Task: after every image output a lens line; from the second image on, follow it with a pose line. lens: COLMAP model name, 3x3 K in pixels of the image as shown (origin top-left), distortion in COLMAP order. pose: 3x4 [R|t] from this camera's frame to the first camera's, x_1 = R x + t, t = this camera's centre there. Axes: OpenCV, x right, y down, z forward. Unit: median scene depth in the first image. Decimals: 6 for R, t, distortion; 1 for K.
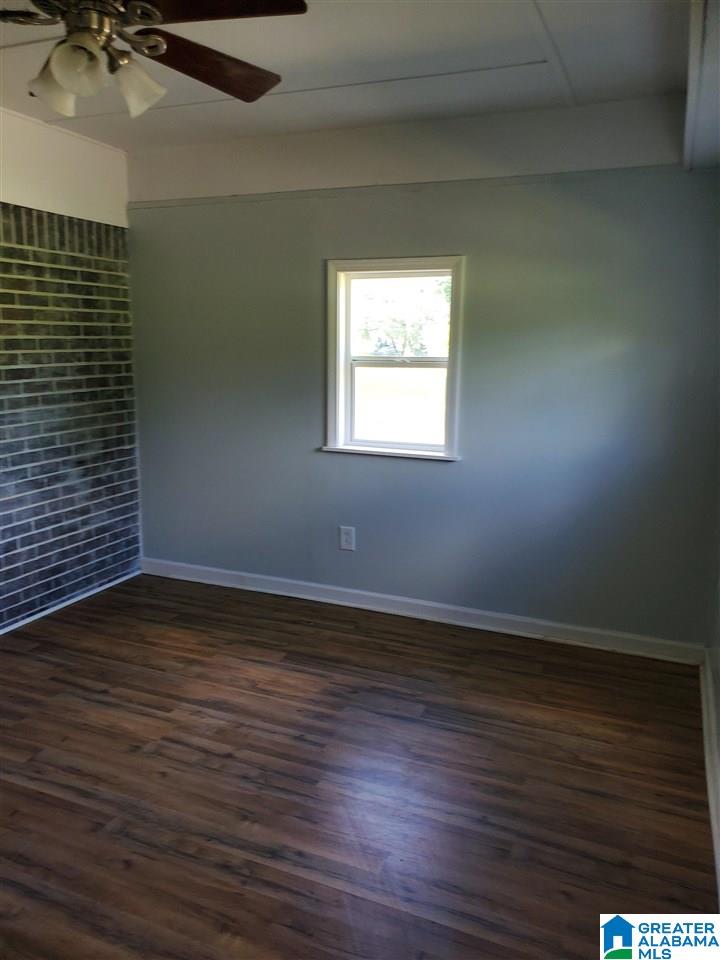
lens RADIAL K [[745.5, 0, 360.0], [0, 745.5, 480.0], [0, 0, 1]] dist [0.031769, -0.009839]
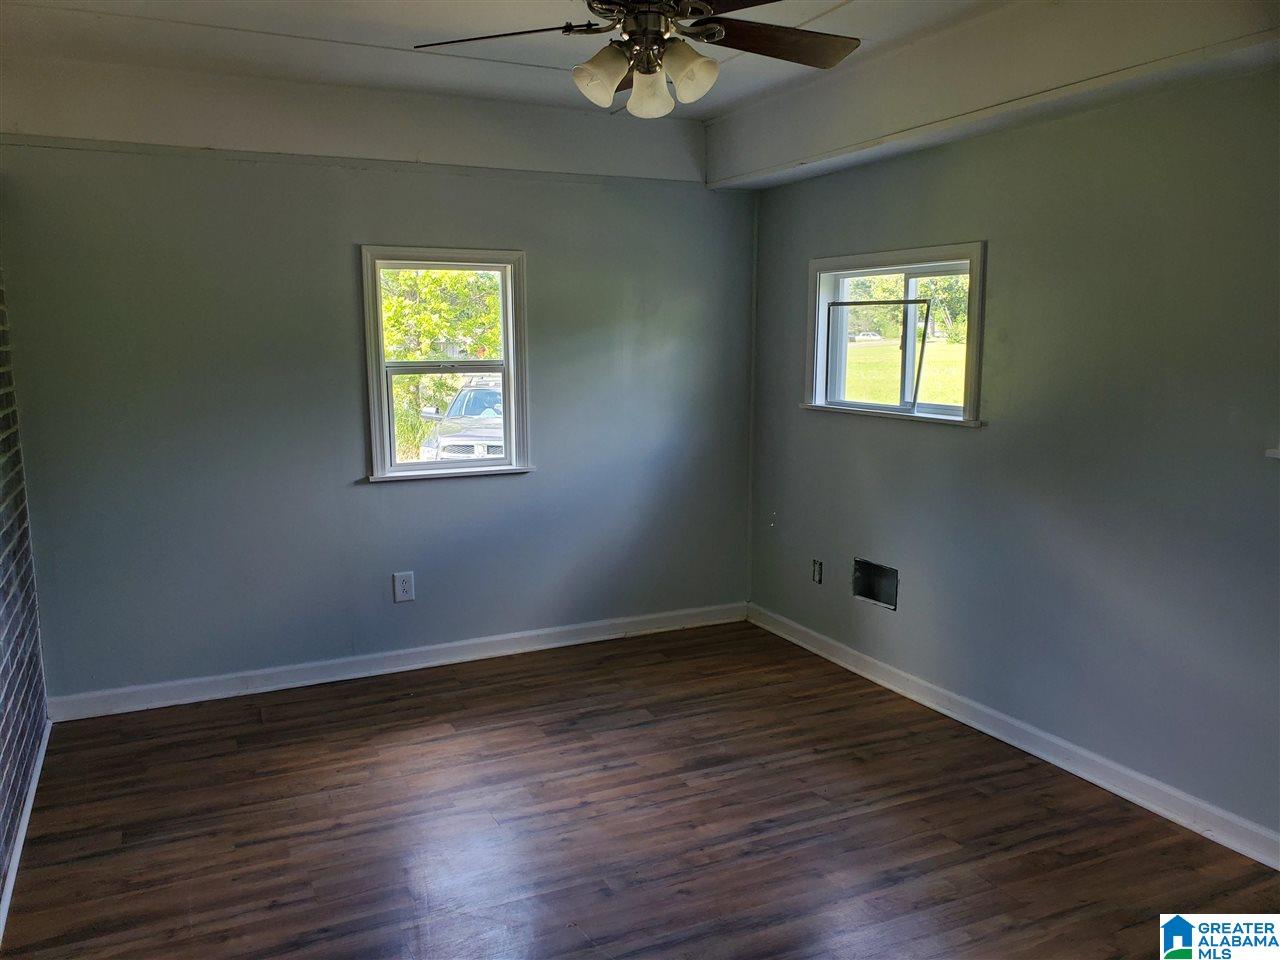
lens RADIAL K [[978.0, 0, 613.0], [0, 978.0, 506.6], [0, 0, 1]] dist [0.159722, -0.390212]
pose [[0.669488, -0.142158, 0.729093, -0.715351], [0.158478, 0.986254, 0.046776, -0.024274], [-0.725720, 0.084229, 0.682814, 0.101688]]
